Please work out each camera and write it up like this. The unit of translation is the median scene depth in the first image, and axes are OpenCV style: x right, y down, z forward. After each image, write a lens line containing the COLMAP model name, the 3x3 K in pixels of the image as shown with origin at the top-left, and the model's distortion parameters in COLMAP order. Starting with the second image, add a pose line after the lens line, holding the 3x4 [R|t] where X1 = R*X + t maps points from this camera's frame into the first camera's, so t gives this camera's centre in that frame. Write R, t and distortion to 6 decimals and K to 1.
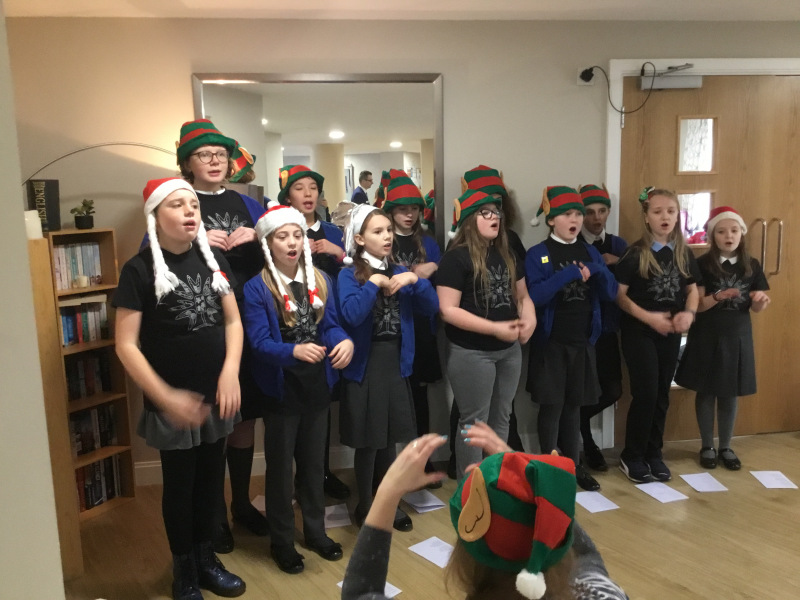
lens RADIAL K [[724.1, 0, 378.5], [0, 724.1, 301.4], [0, 0, 1]] dist [-0.016938, -0.024694]
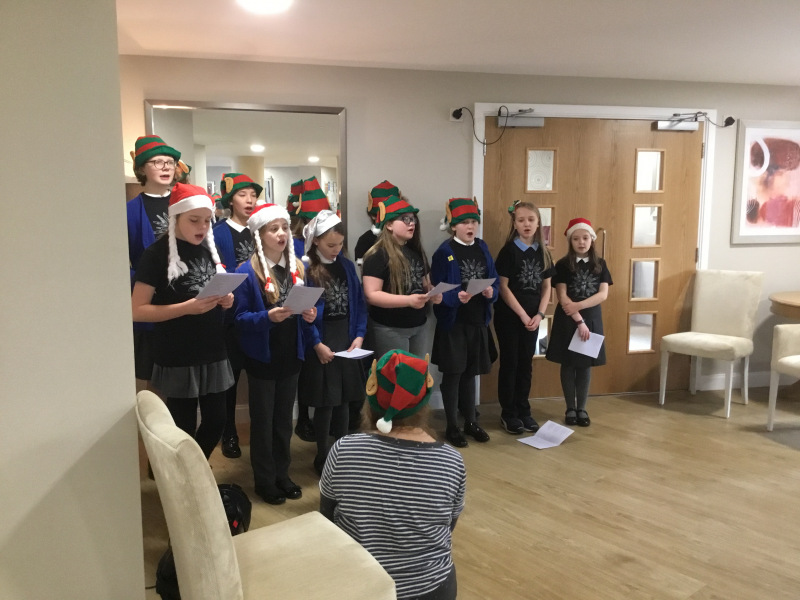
lens RADIAL K [[730.9, 0, 390.4], [0, 730.9, 299.8], [0, 0, 1]] dist [-0.006039, -0.012452]
pose [[0.991752, 0.011118, 0.127689, 0.005363], [-0.008305, 0.999712, -0.022536, 0.051702], [-0.127903, 0.021290, 0.991558, -0.284751]]
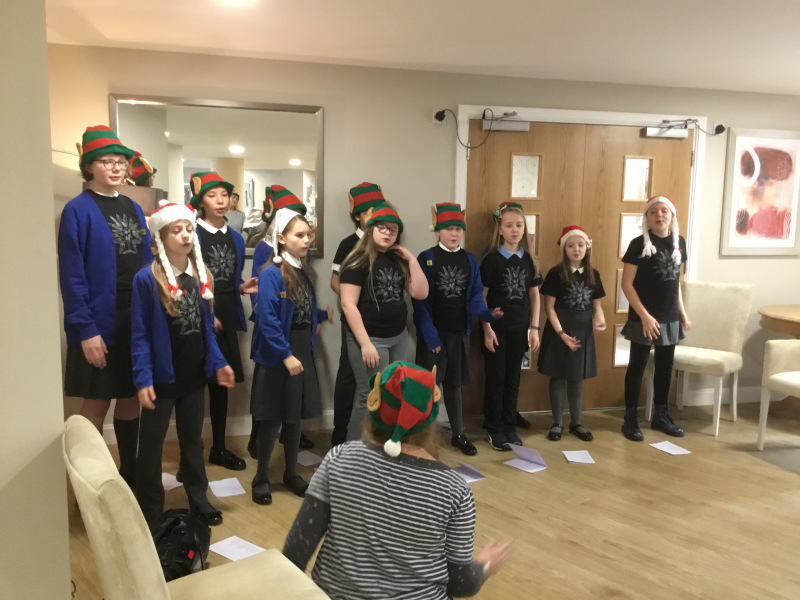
lens RADIAL K [[732.7, 0, 393.6], [0, 732.7, 300.1], [0, 0, 1]] dist [-0.000456, -0.013409]
pose [[0.987542, 0.024931, 0.155367, 0.021352], [-0.020456, 0.999330, -0.030334, 0.044414], [-0.156019, 0.026778, 0.987391, -0.230148]]
